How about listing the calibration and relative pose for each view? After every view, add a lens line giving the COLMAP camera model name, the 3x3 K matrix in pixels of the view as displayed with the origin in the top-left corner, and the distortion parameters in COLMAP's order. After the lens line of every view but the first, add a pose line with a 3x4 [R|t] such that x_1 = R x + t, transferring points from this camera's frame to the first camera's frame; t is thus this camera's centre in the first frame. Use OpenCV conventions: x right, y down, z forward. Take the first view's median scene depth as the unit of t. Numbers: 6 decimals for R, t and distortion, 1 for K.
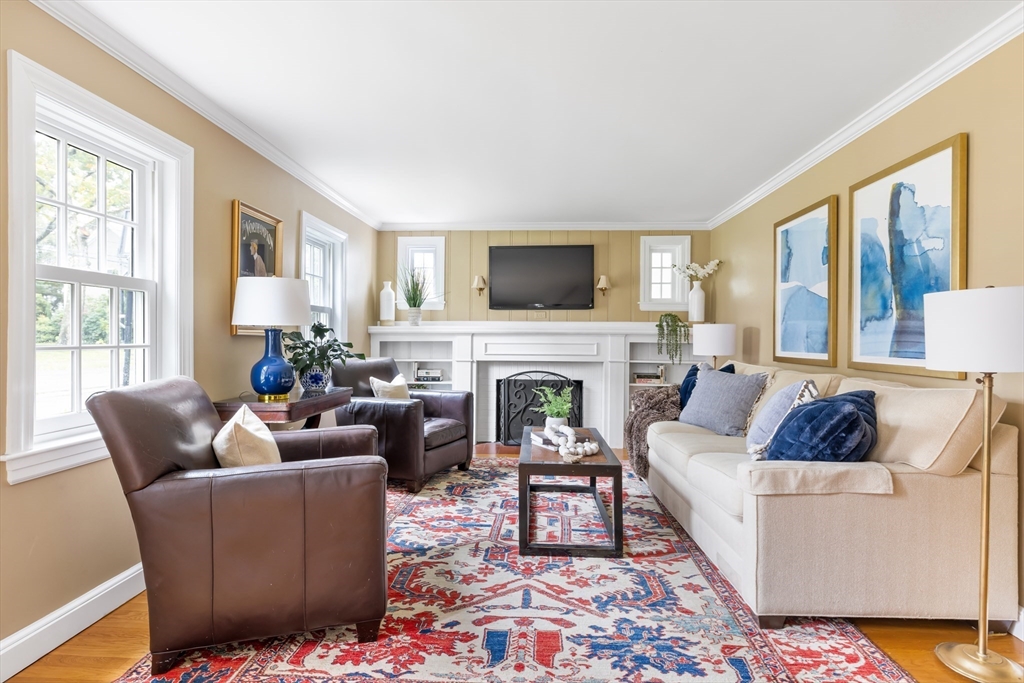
lens RADIAL K [[515.4, 0, 511.1], [0, 515.4, 337.8], [0, 0, 1]] dist [-0.002586, 0.000134]
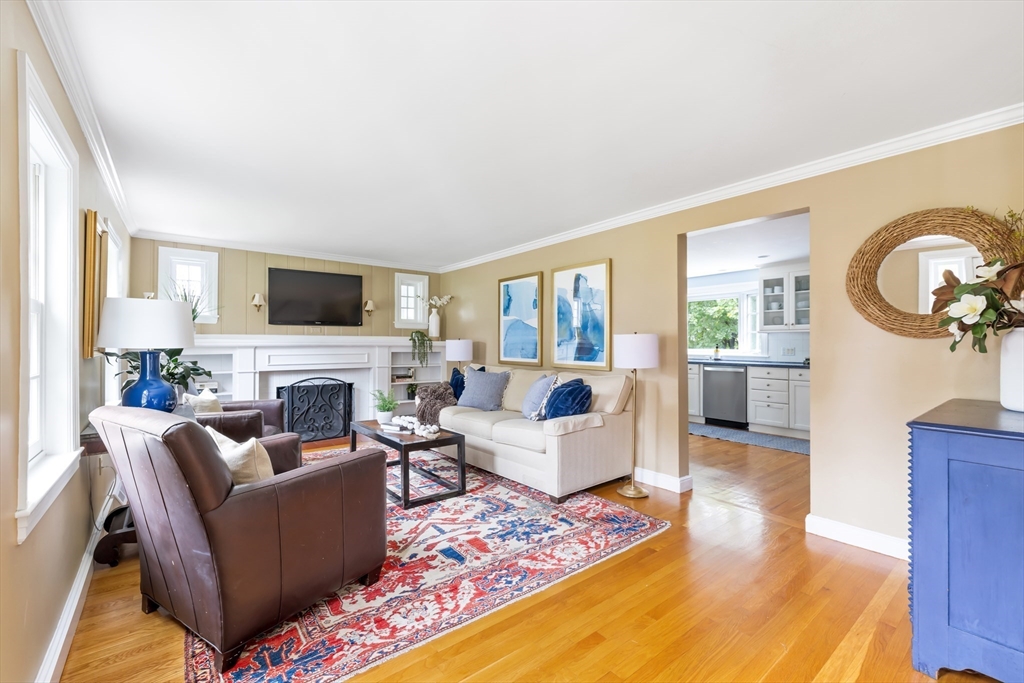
lens RADIAL K [[427.2, 0, 512.0], [0, 427.2, 341.5], [0, 0, 1]] dist [-0.000734, 0.000014]
pose [[0.748814, -0.002666, 0.662774, -0.494117], [0.001726, 0.999996, 0.002071, -0.037363], [-0.662777, -0.000407, 0.748816, -0.063786]]
